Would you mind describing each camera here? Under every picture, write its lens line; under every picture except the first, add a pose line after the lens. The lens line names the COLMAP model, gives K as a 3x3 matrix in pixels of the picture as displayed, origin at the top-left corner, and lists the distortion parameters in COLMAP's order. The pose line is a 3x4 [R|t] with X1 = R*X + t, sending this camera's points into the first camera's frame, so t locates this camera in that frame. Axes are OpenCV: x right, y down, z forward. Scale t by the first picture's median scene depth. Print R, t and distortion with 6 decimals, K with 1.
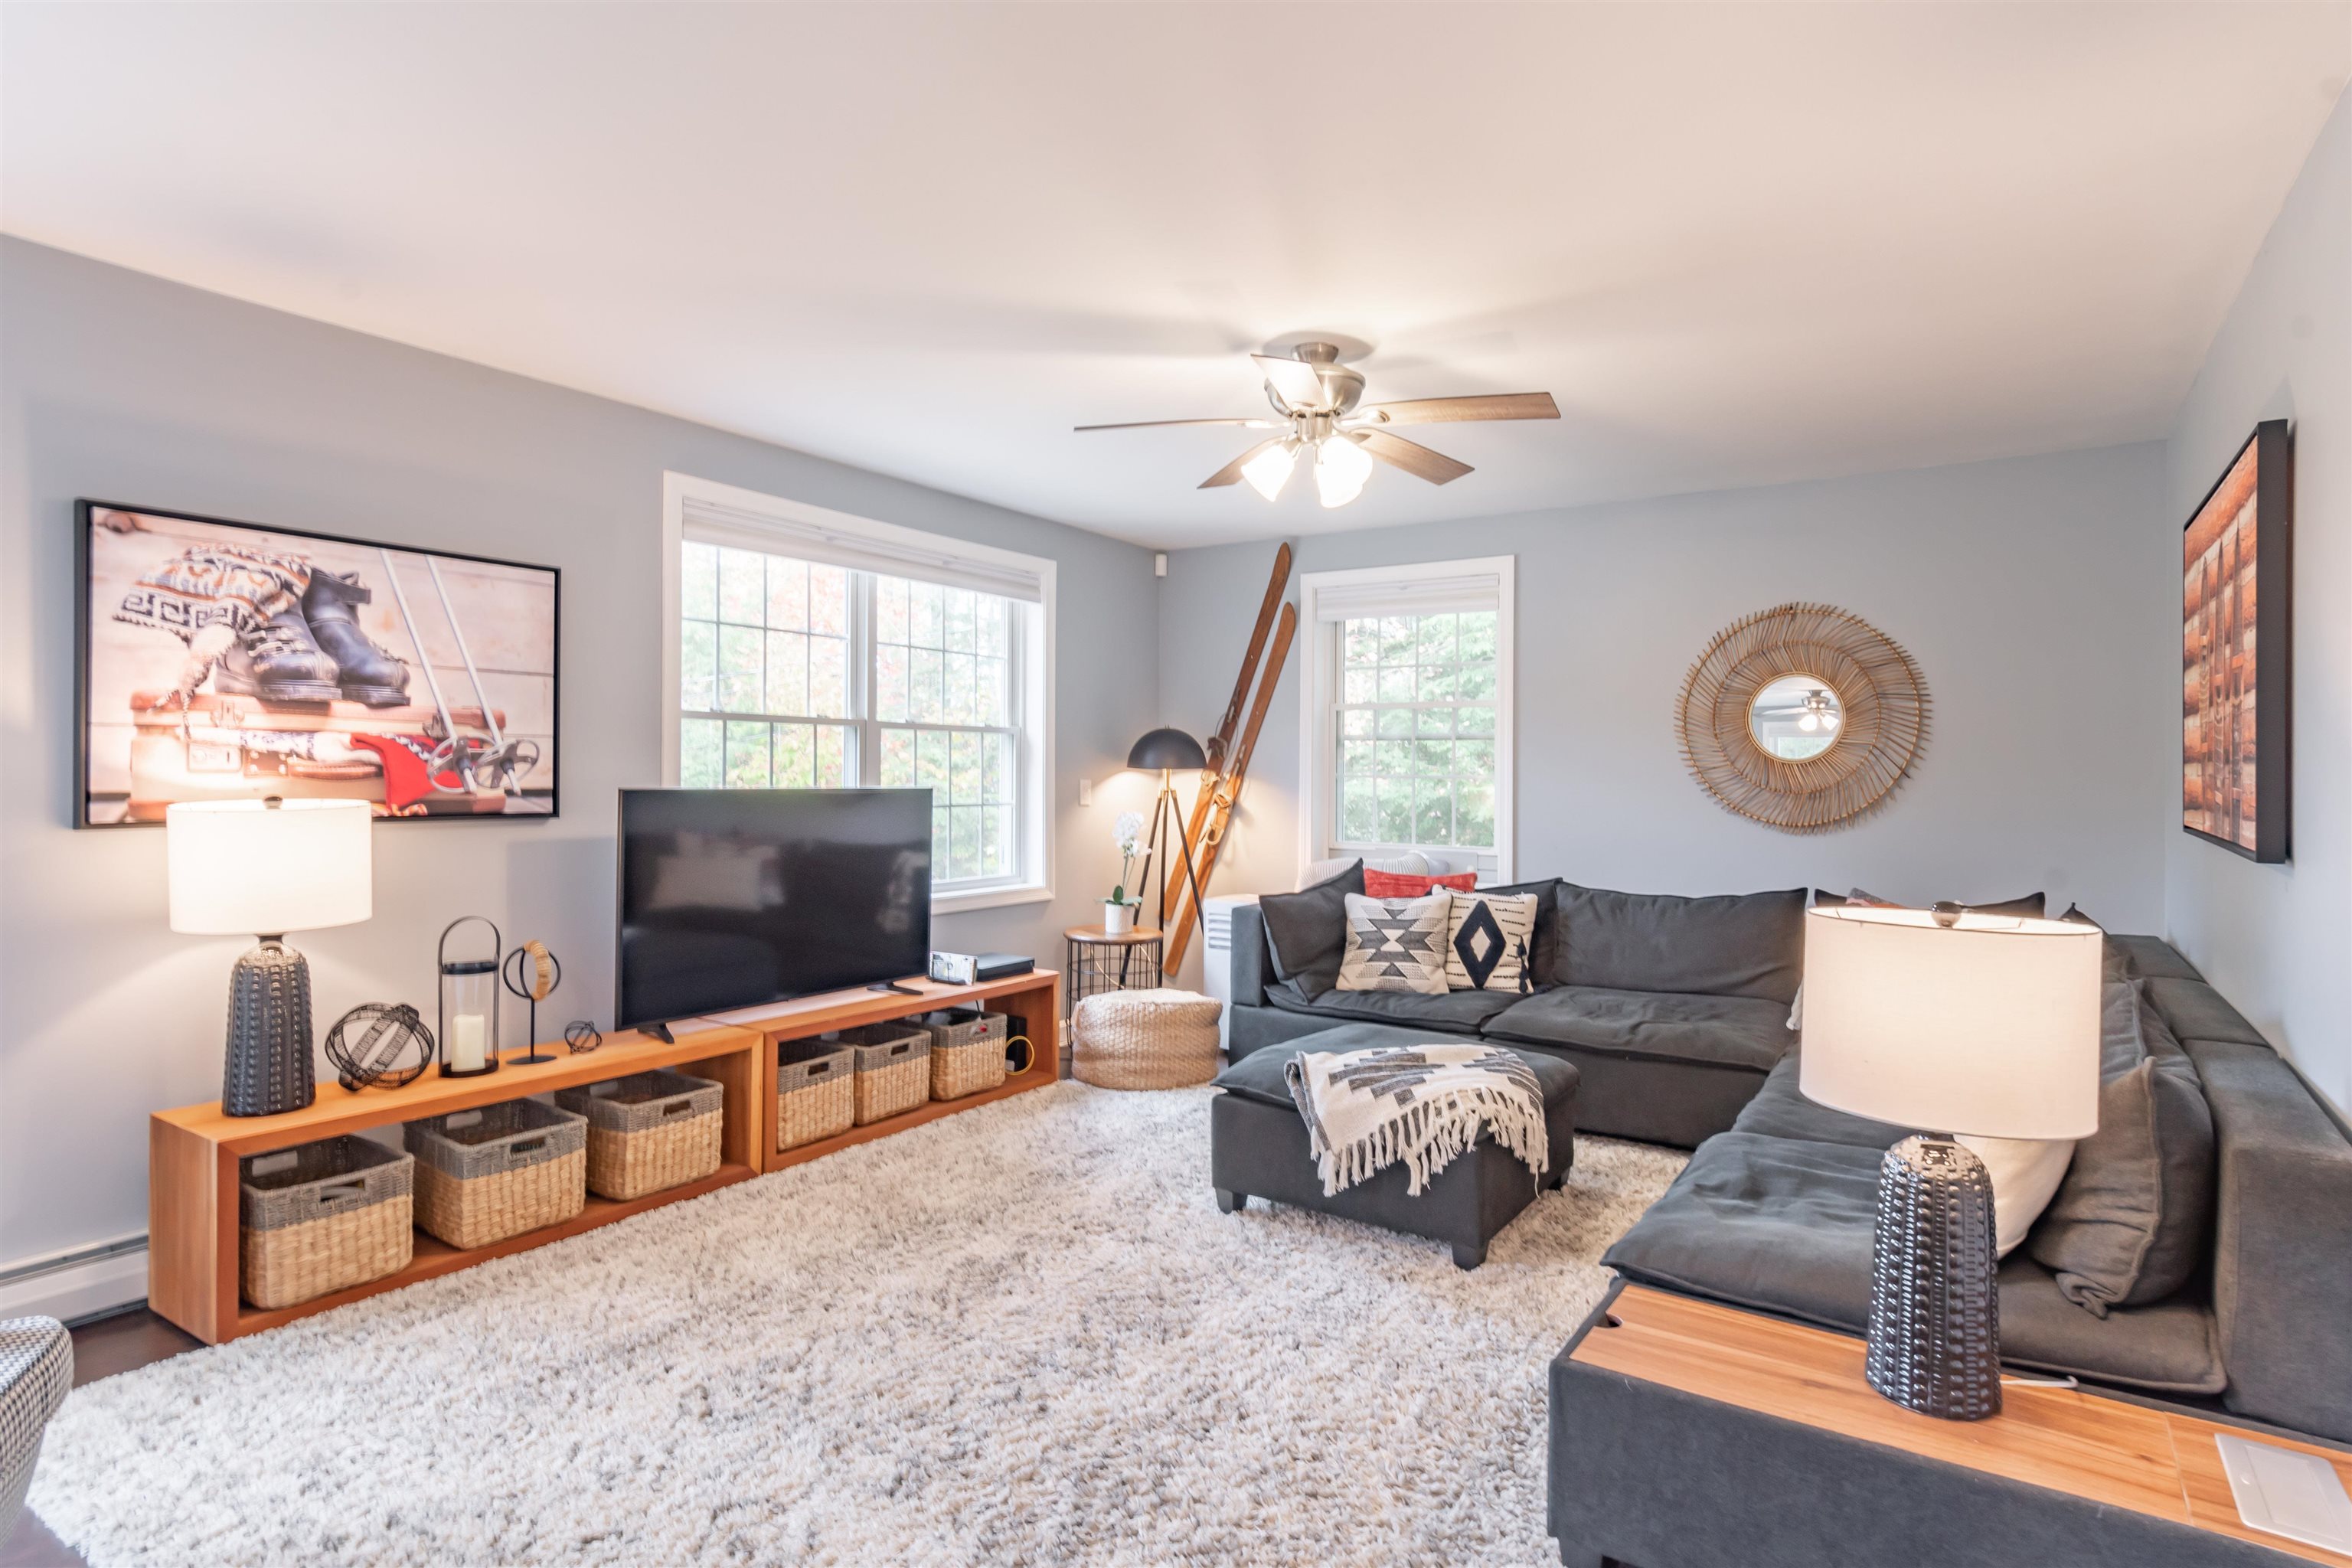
lens RADIAL K [[1206.8, 0, 1159.0], [0, 1206.8, 776.6], [0, 0, 1]] dist [0.000166, -0.000968]
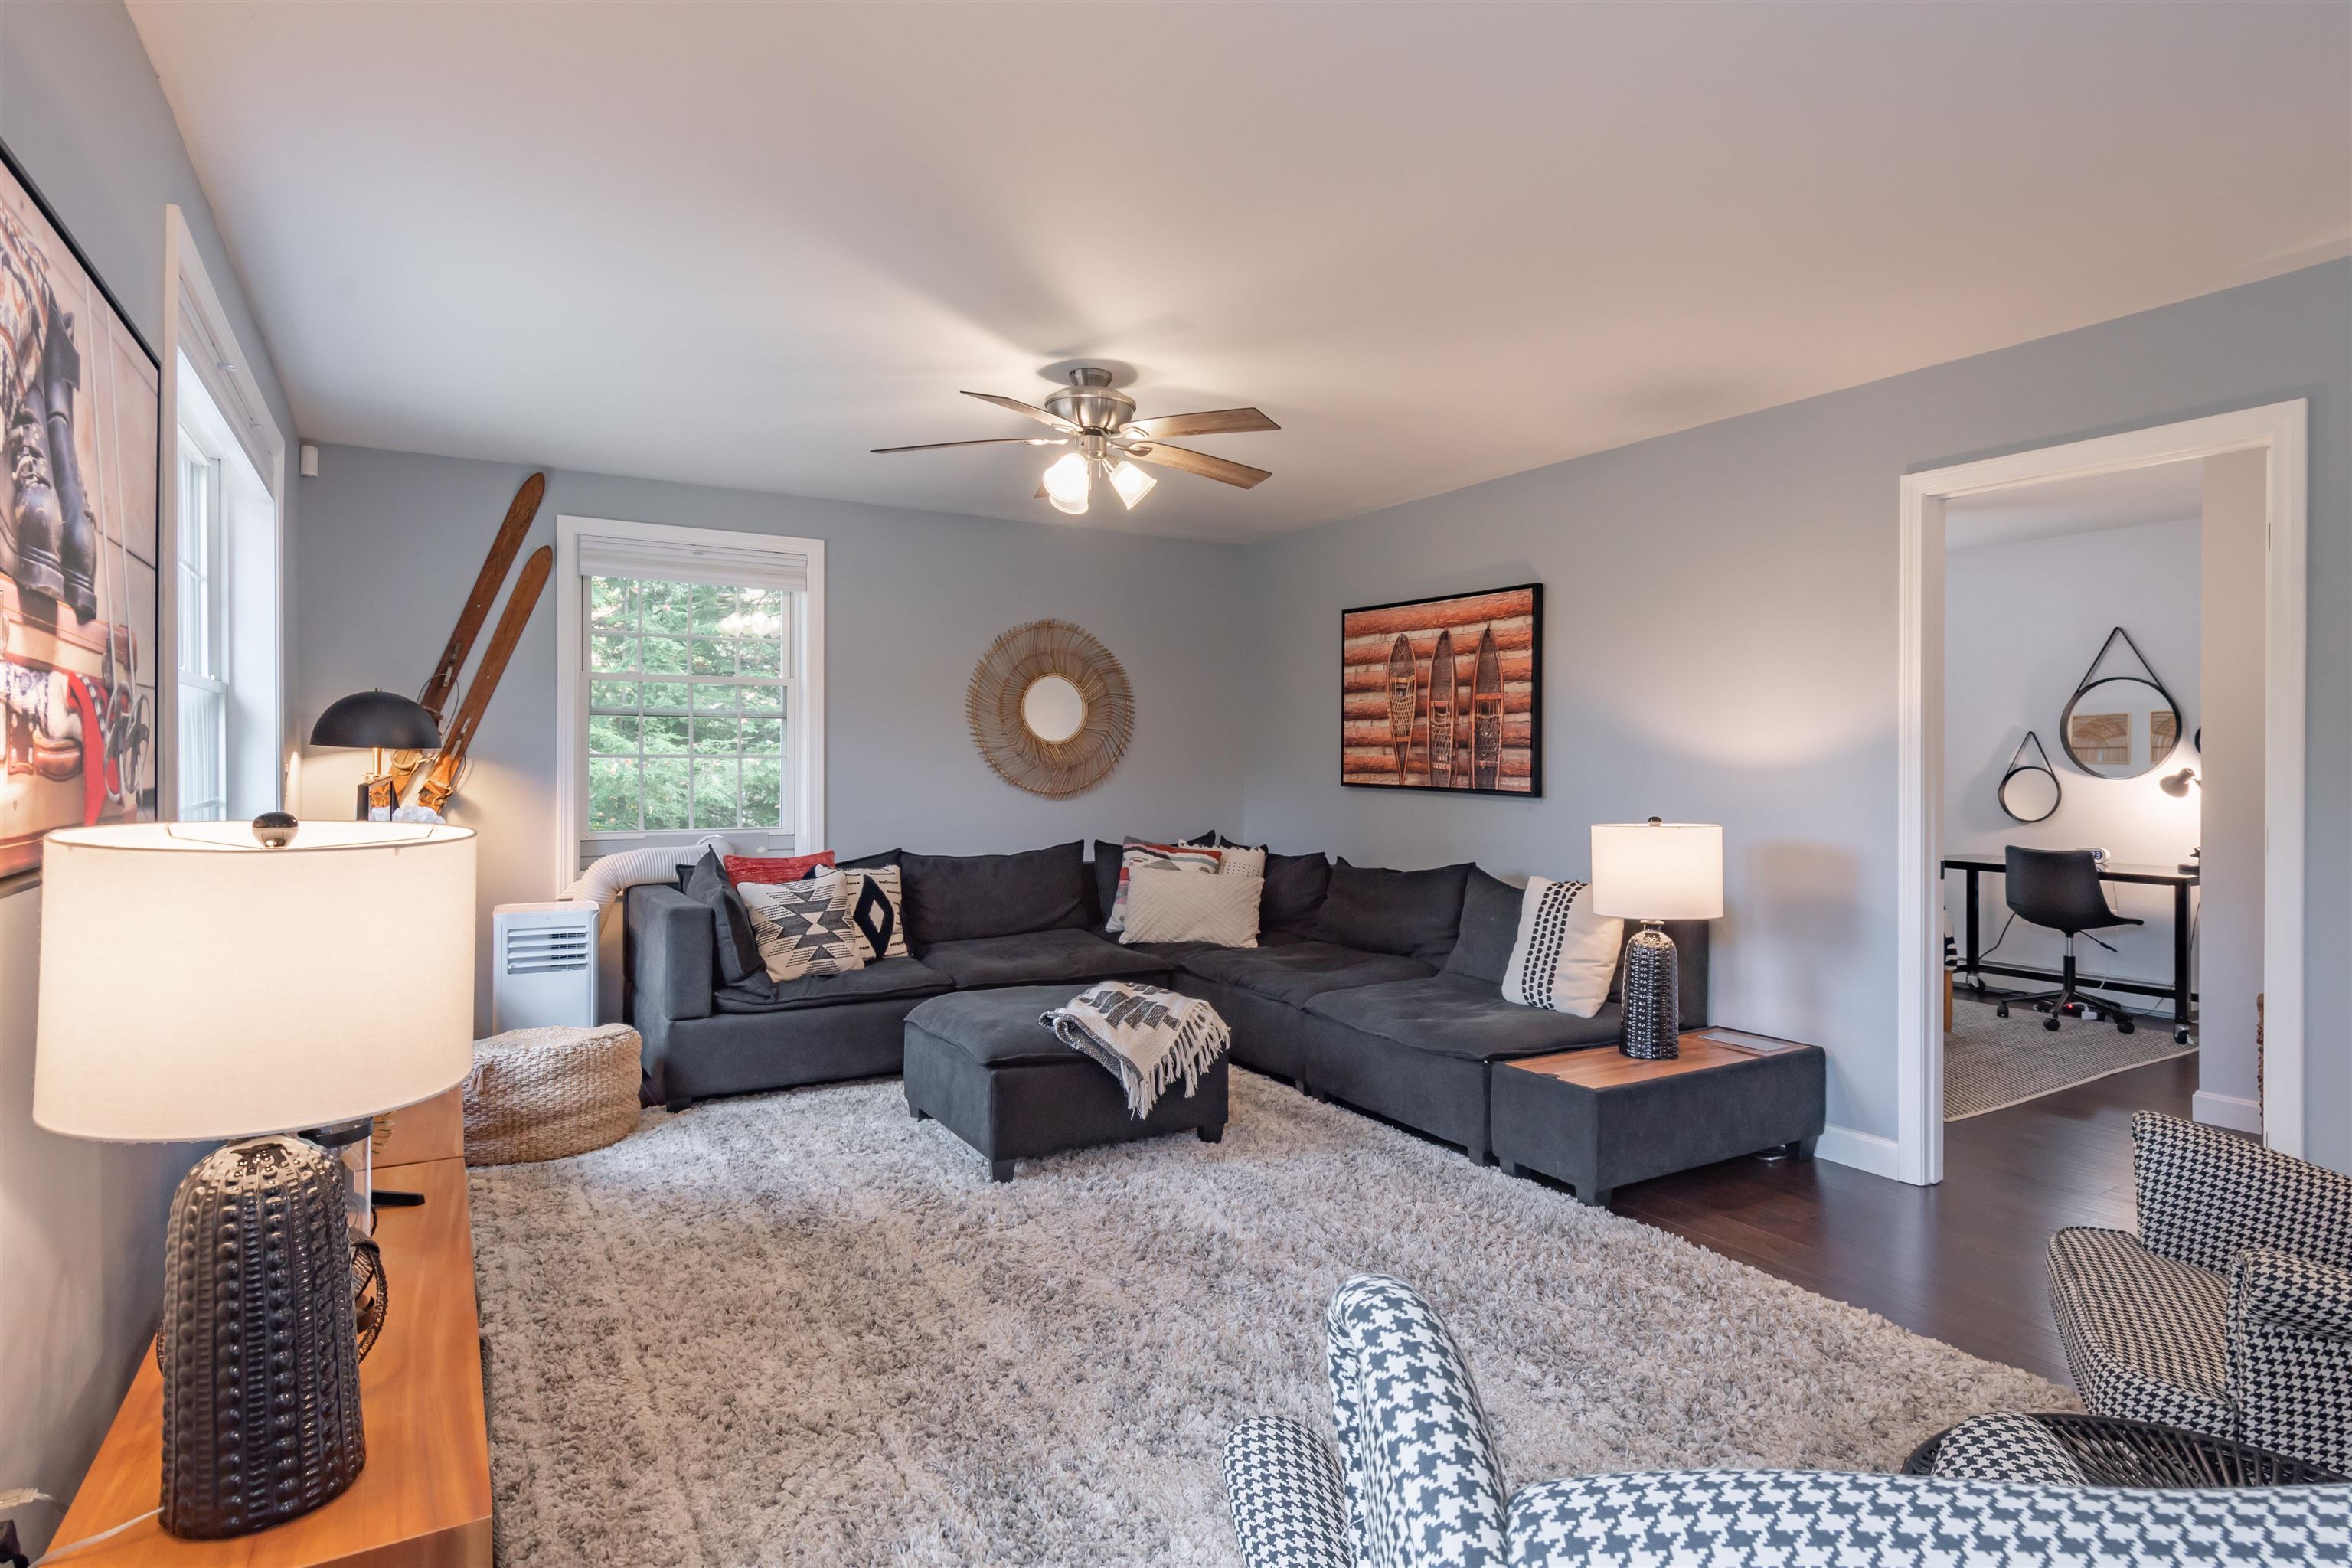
lens RADIAL K [[1281.5, 0, 1172.1], [0, 1281.5, 762.3], [0, 0, 1]] dist [0.001604, -0.001373]
pose [[0.433808, -0.008758, 0.900963, -0.632609], [0.001124, 0.999957, 0.009180, -0.004564], [-0.901005, -0.002970, 0.433799, 0.292621]]
